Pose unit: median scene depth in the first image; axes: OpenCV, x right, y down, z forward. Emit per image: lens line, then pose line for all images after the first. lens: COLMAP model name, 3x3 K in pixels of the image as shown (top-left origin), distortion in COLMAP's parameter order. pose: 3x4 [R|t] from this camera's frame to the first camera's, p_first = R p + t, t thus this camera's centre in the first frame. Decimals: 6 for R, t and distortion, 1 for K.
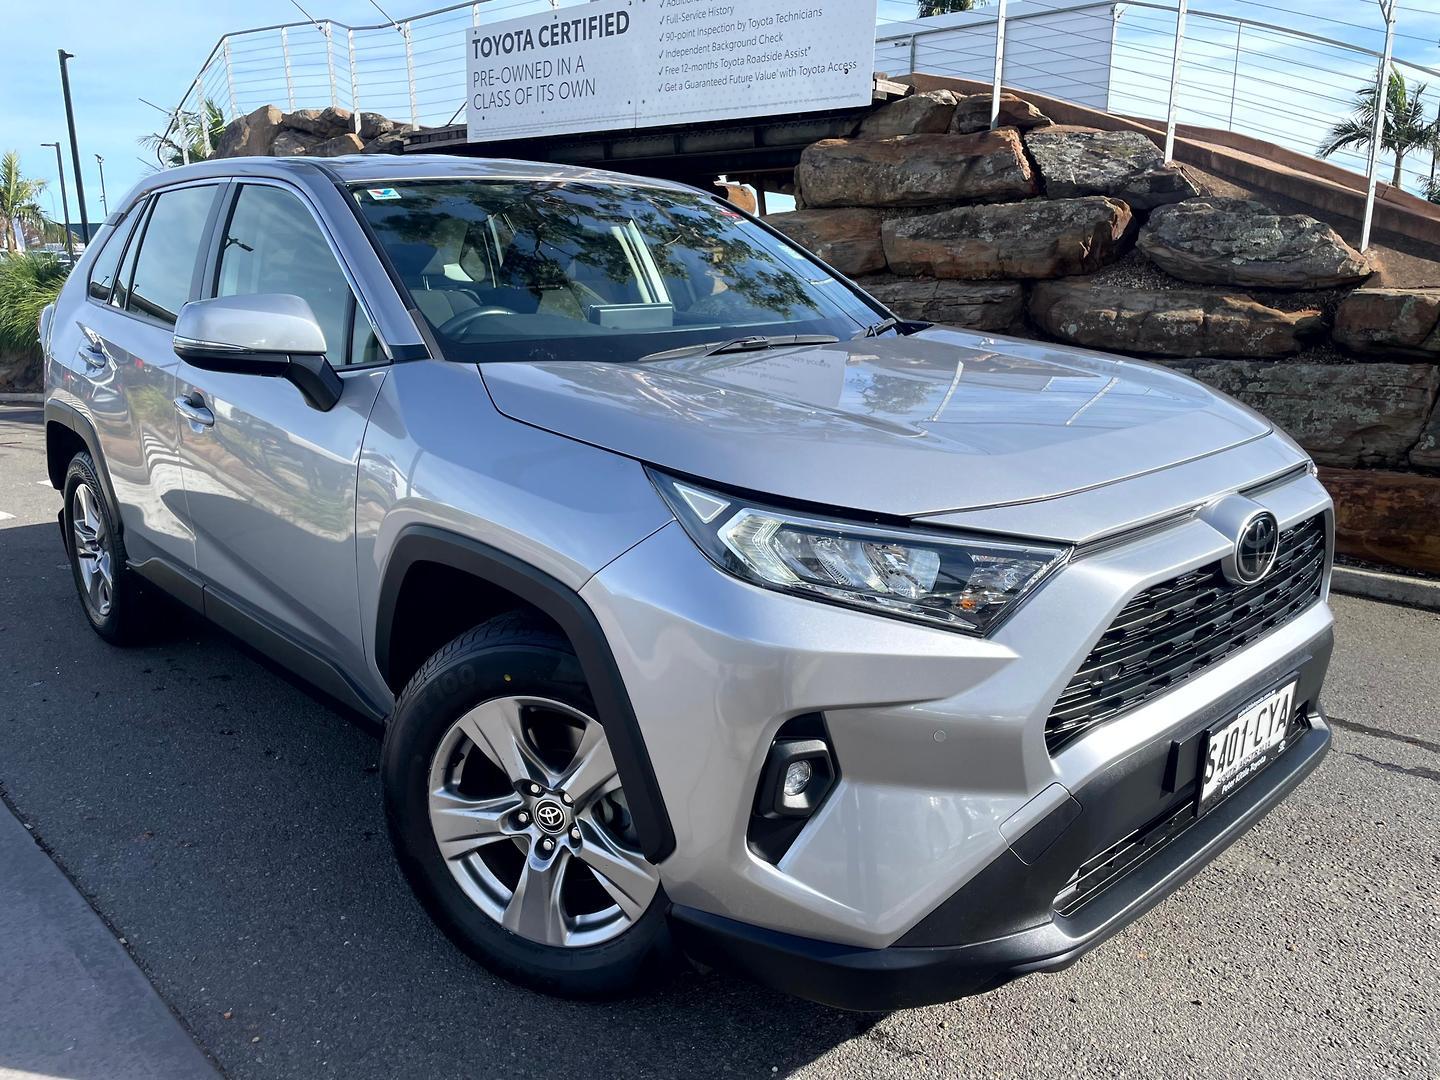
lens RADIAL K [[1090.0, 0, 723.9], [0, 1090.0, 537.3], [0, 0, 1]] dist [0.057467, -0.078060]
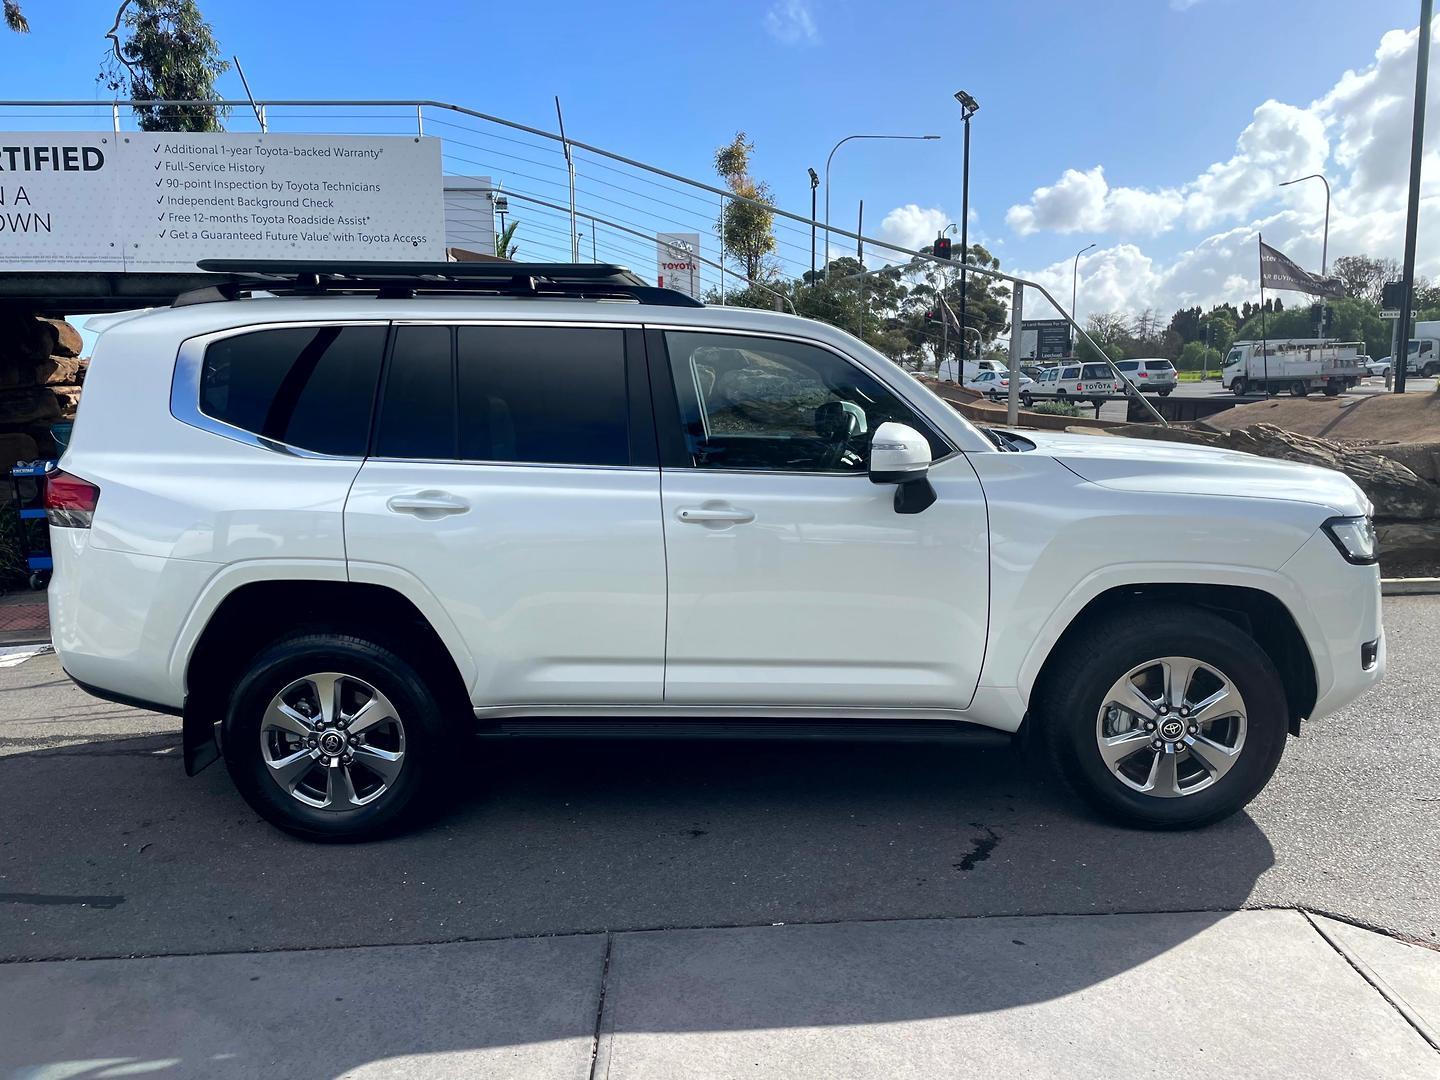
lens RADIAL K [[1099.0, 0, 743.2], [0, 1099.0, 547.5], [0, 0, 1]] dist [0.077067, -0.101602]
pose [[0.684191, -0.121583, 0.719097, -0.468454], [0.191450, 0.981368, -0.016230, -0.041146], [-0.703726, 0.148775, 0.694720, 0.037533]]
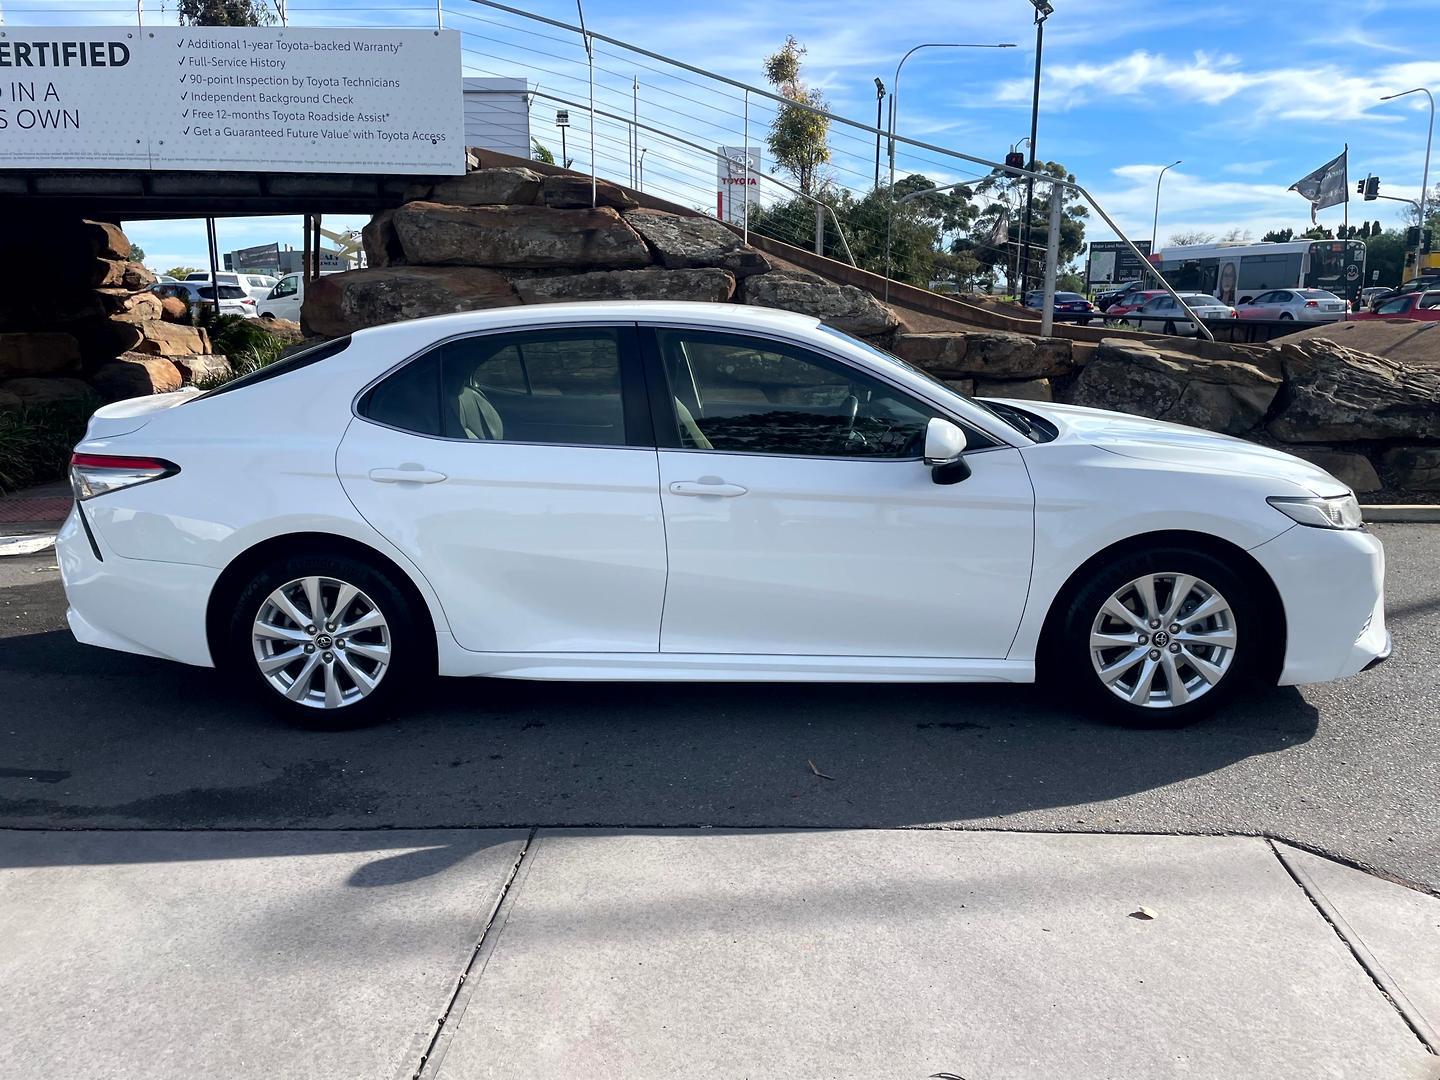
lens RADIAL K [[1099.0, 0, 728.2], [0, 1099.0, 529.8], [0, 0, 1]] dist [0.077067, -0.101602]
pose [[0.737068, -0.139351, 0.661295, -0.423215], [0.166779, 0.985753, 0.021834, -0.020974], [-0.654916, 0.094197, 0.749808, 0.023244]]
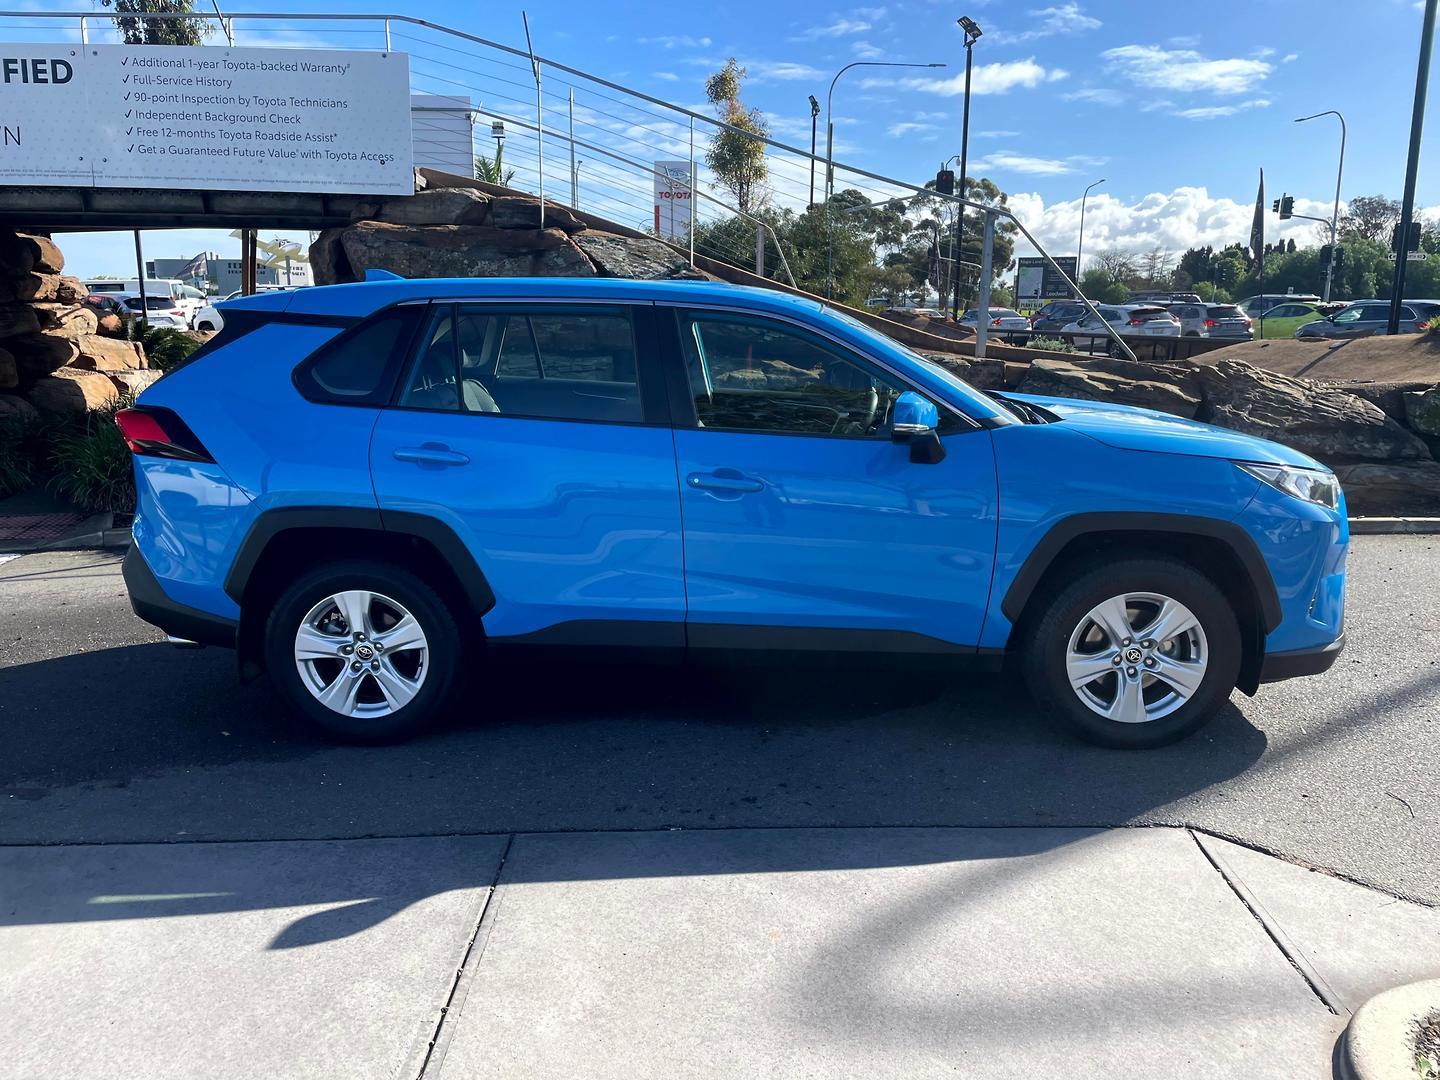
lens RADIAL K [[1099.0, 0, 724.1], [0, 1099.0, 537.4], [0, 0, 1]] dist [0.077067, -0.101602]
pose [[0.699390, -0.141653, 0.700562, -0.448008], [0.171298, 0.984818, 0.028119, -0.026886], [-0.693909, 0.100339, 0.713037, 0.011067]]
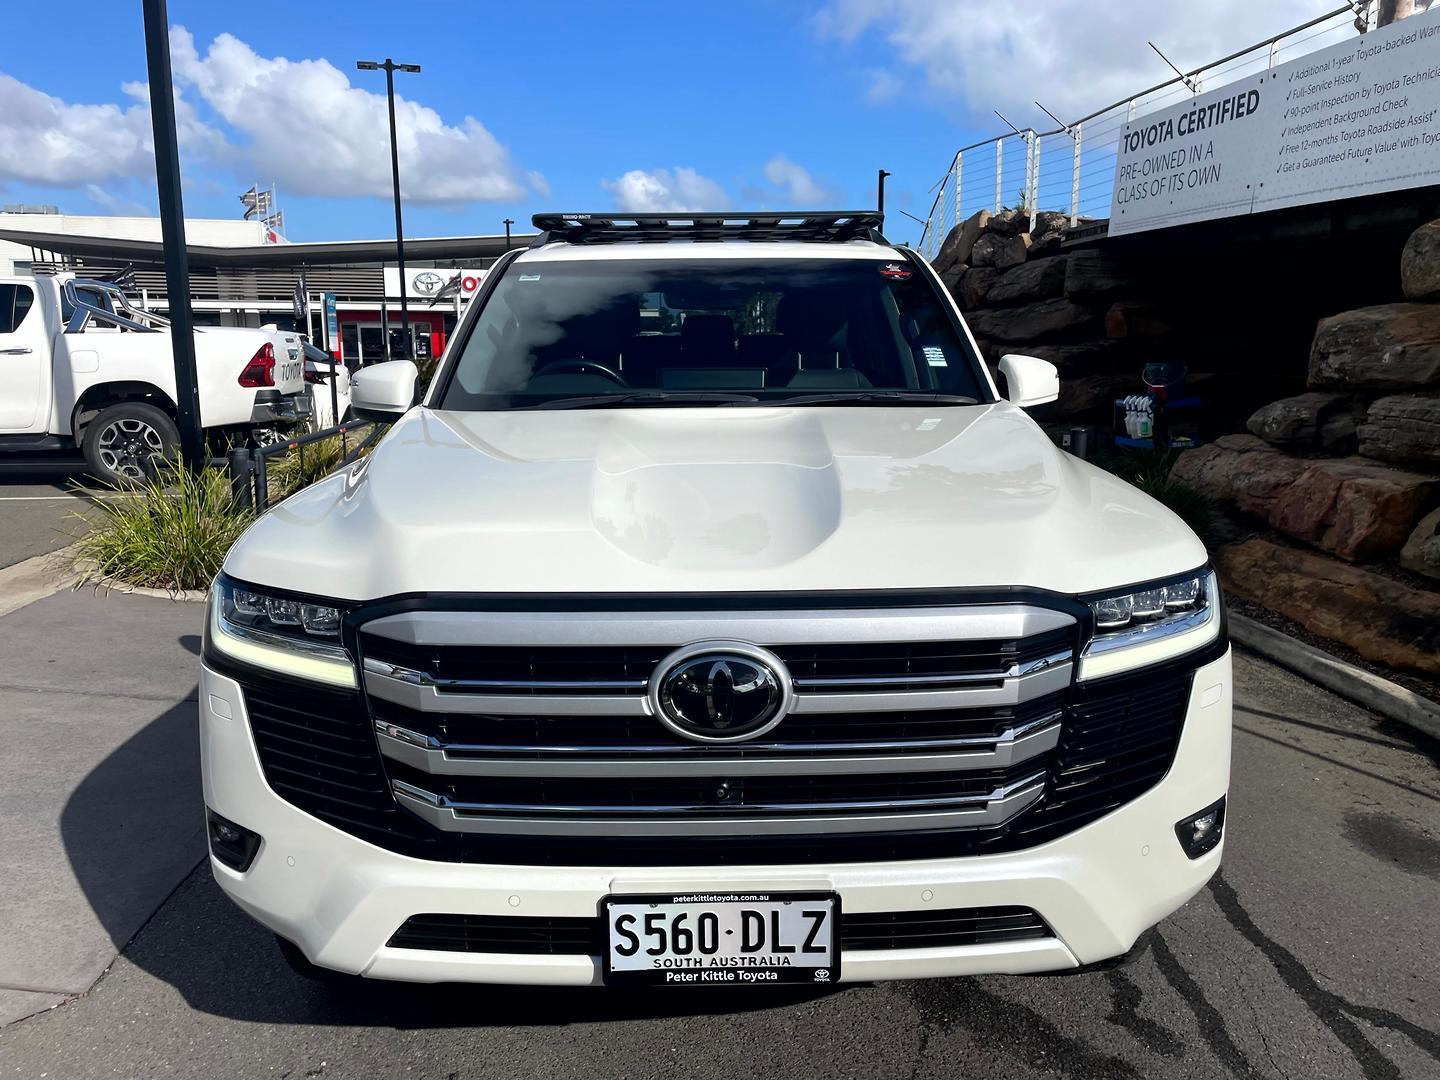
lens RADIAL K [[1099.0, 0, 688.8], [0, 1099.0, 533.4], [0, 0, 1]] dist [0.077067, -0.101602]
pose [[0.731694, 0.115860, -0.671715, 0.251801], [-0.161949, 0.986780, -0.006205, -0.037390], [0.662115, 0.113324, 0.740784, 0.051216]]
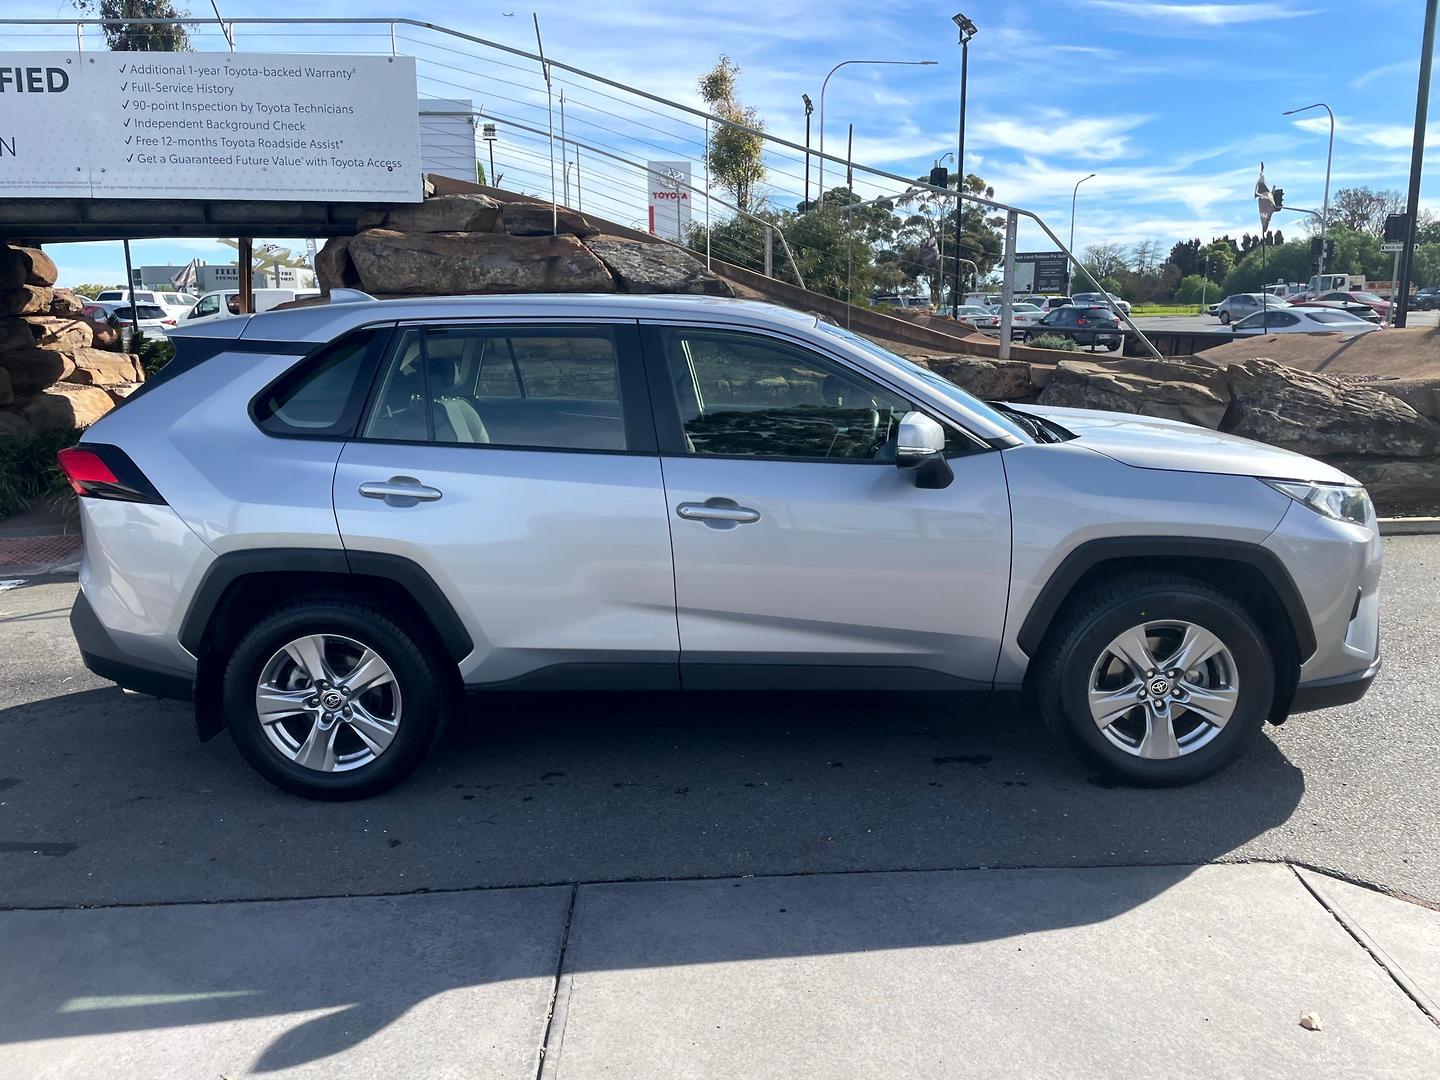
lens RADIAL K [[1099.0, 0, 734.5], [0, 1099.0, 529.5], [0, 0, 1]] dist [0.077067, -0.101602]
pose [[0.685849, -0.149976, 0.712122, -0.449537], [0.188066, 0.981821, 0.025648, -0.041684], [-0.703023, 0.116336, 0.701587, 0.044278]]
